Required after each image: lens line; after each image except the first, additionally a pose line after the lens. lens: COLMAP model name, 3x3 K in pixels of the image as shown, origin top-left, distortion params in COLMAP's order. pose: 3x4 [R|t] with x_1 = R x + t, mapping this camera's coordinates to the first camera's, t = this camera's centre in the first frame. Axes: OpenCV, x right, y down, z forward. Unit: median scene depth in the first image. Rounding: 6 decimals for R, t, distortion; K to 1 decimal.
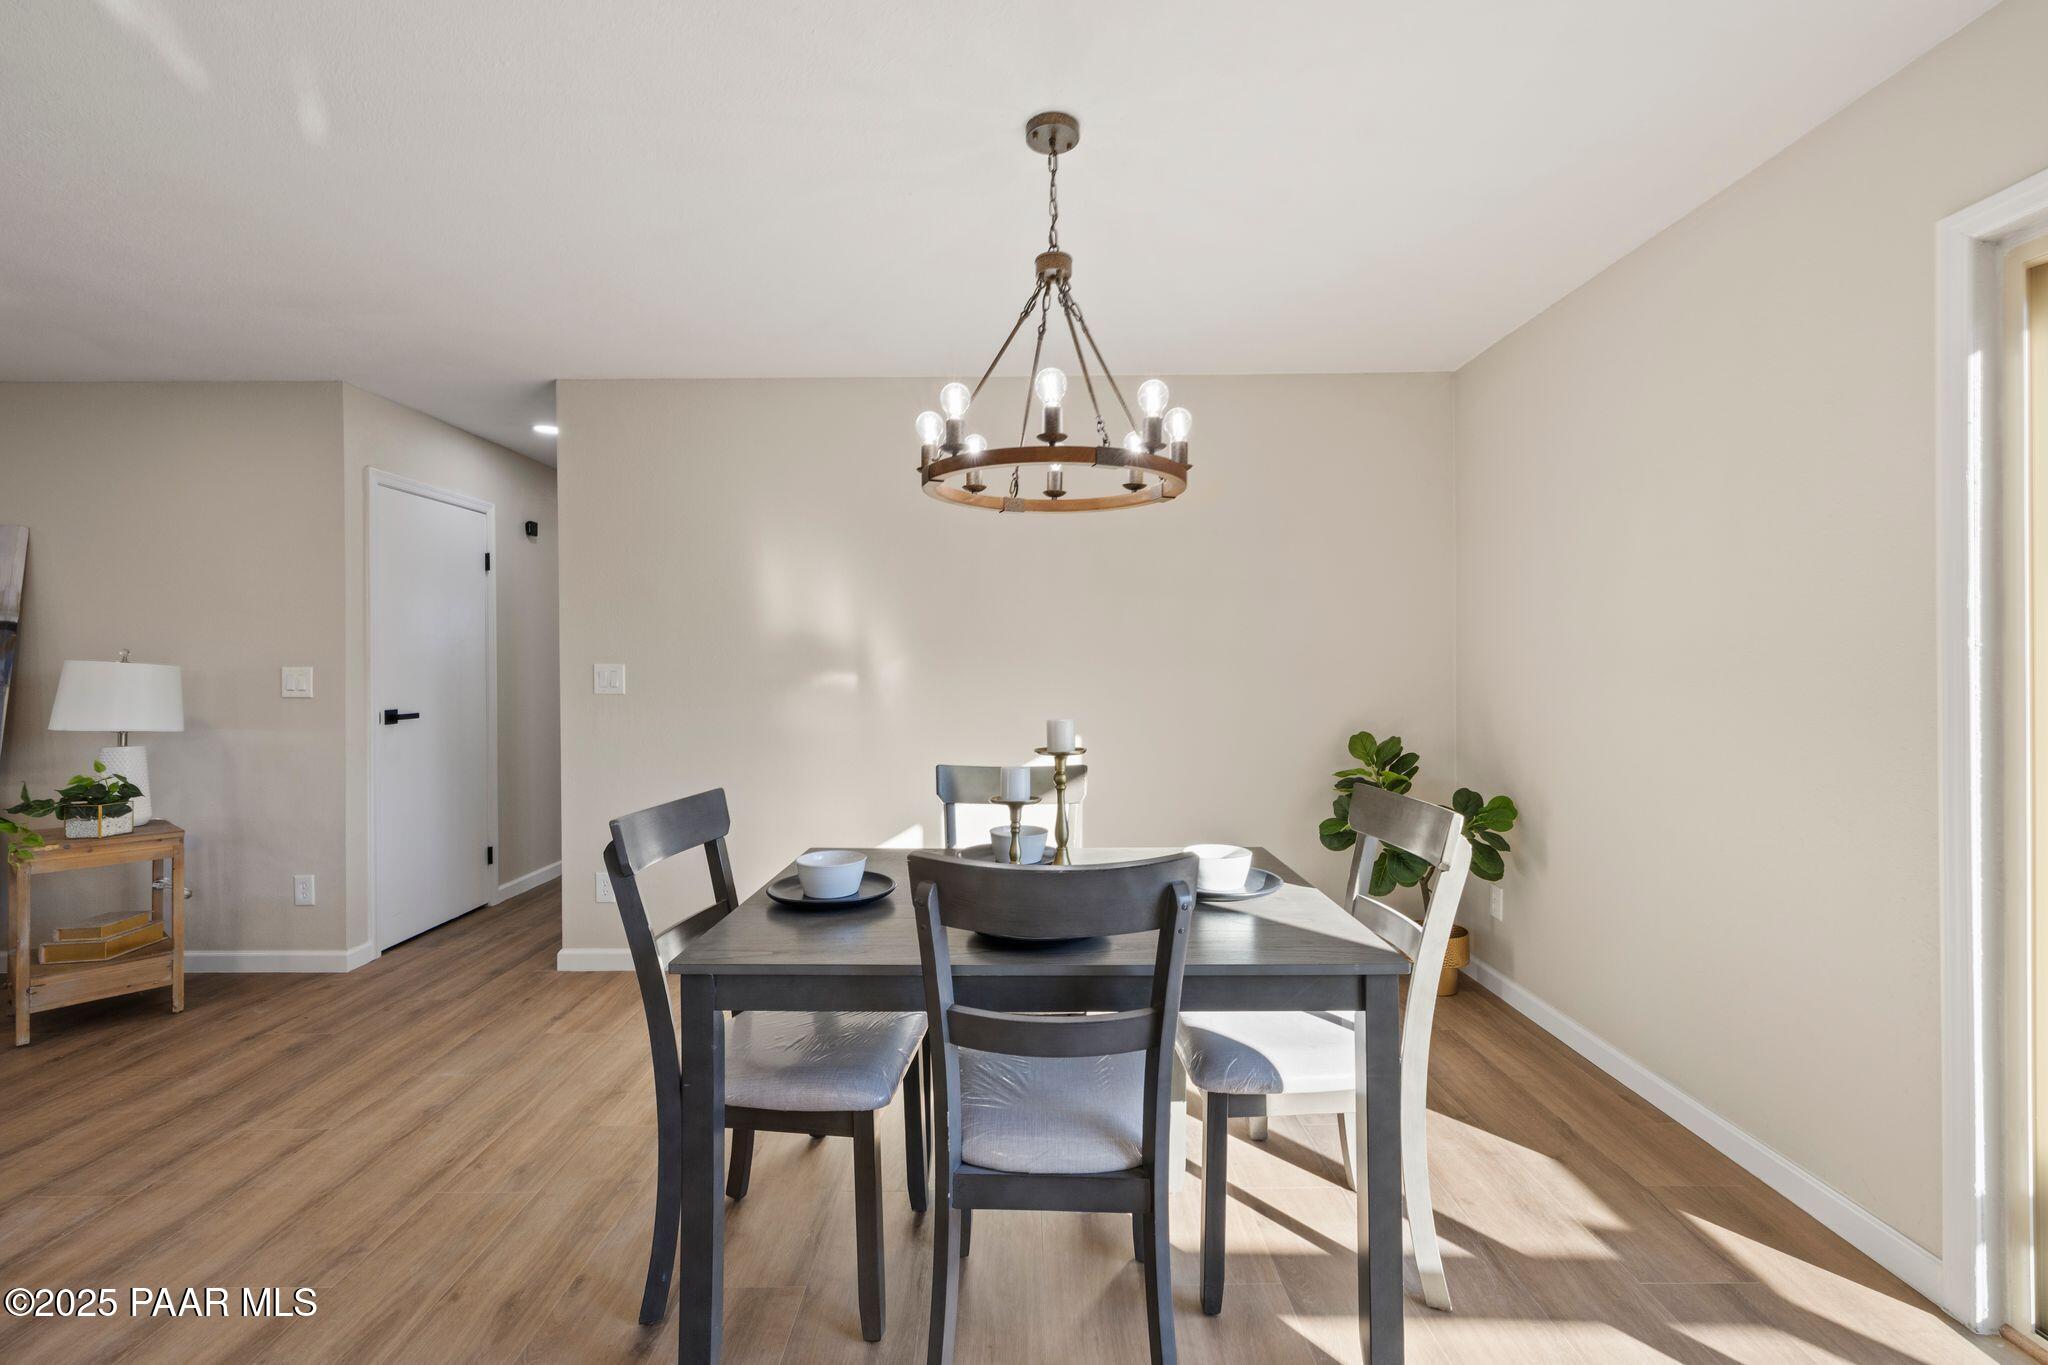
lens RADIAL K [[853.8, 0, 1024.3], [0, 853.8, 671.3], [0, 0, 1]] dist [-0.001962, 0.000362]
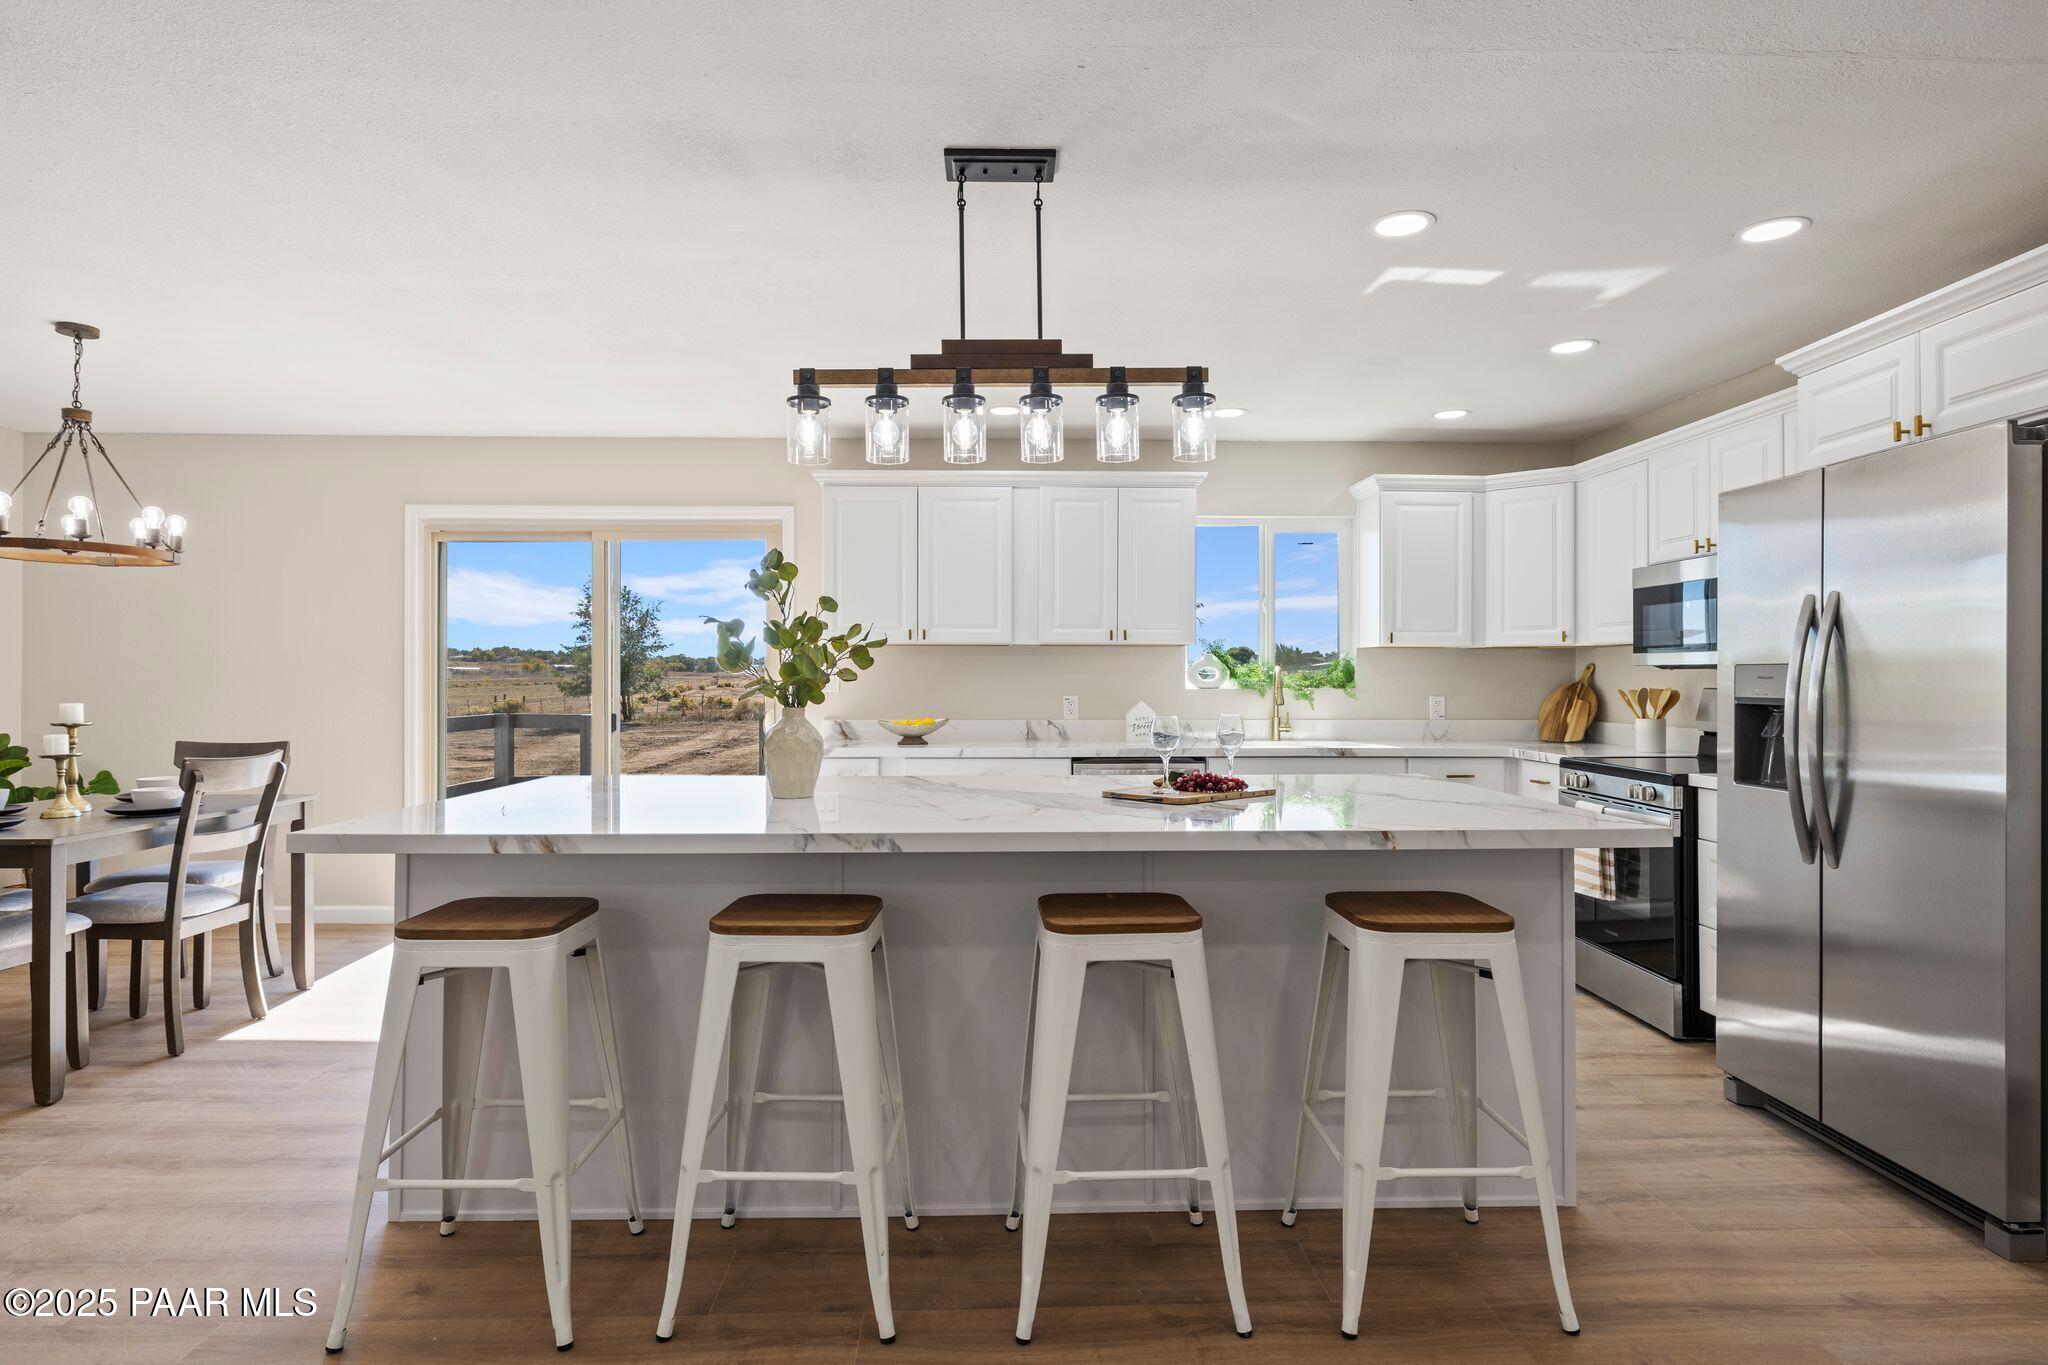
lens RADIAL K [[1084.5, 0, 1010.0], [0, 1084.5, 673.6], [0, 0, 1]] dist [-0.004771, 0.002745]
pose [[-0.019103, 0.010272, 0.999765, -1.252842], [0.006241, 0.999929, -0.010155, 0.018700], [-0.999798, 0.006045, -0.019166, -0.430865]]
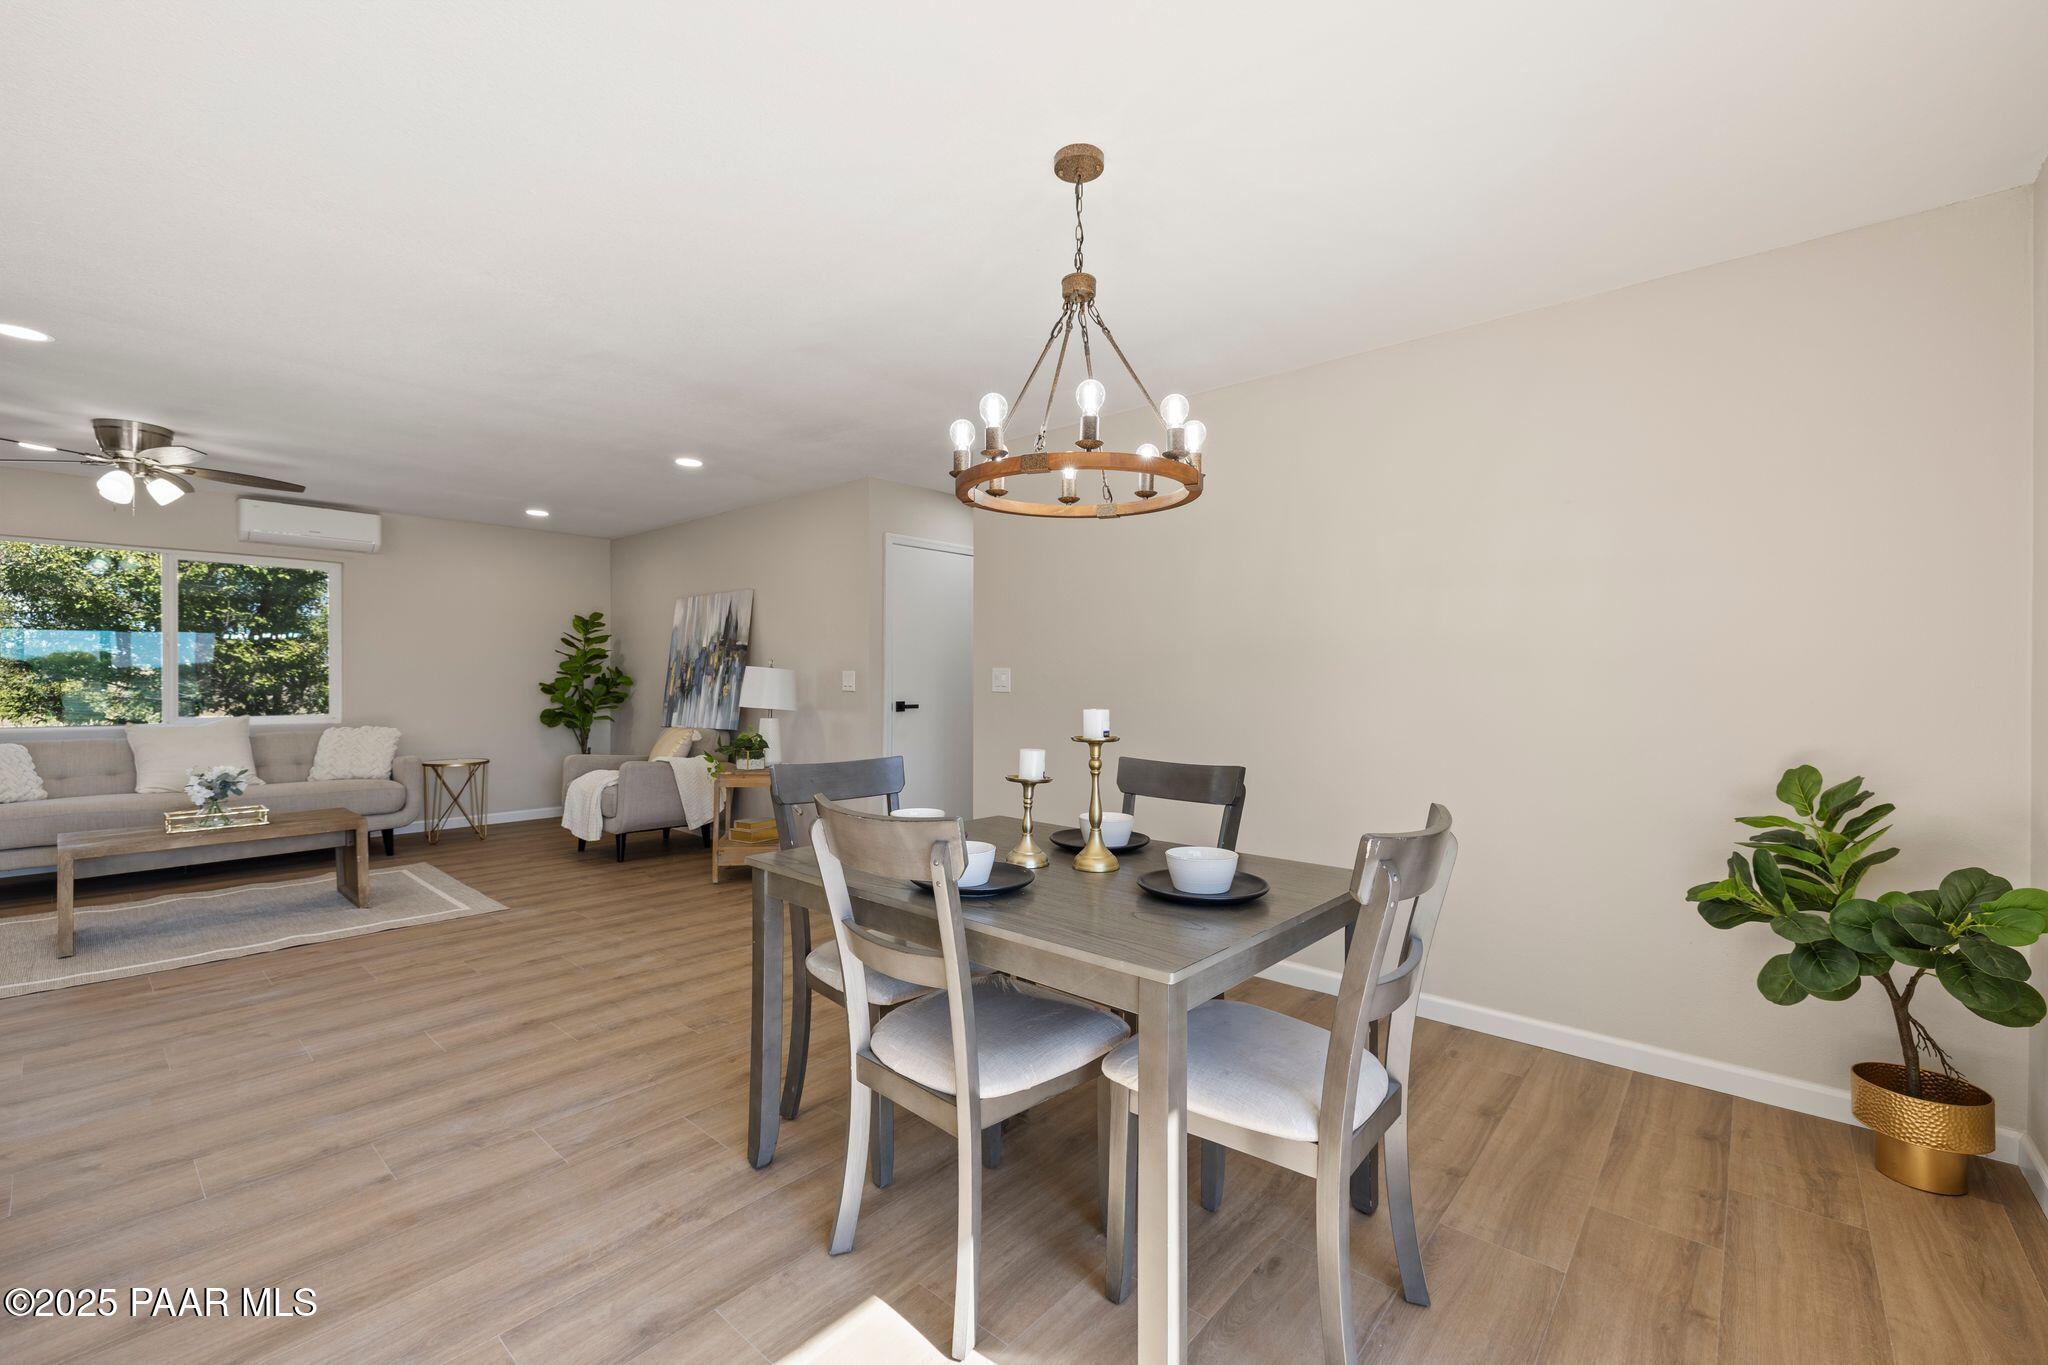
lens RADIAL K [[853.8, 0, 1016.2], [0, 853.8, 685.6], [0, 0, 1]] dist [-0.001962, 0.000362]
pose [[0.742939, 0.011241, -0.669265, 0.442449], [-0.012215, 0.999920, 0.003235, 0.014527], [0.669248, 0.005771, 0.743017, 0.095189]]
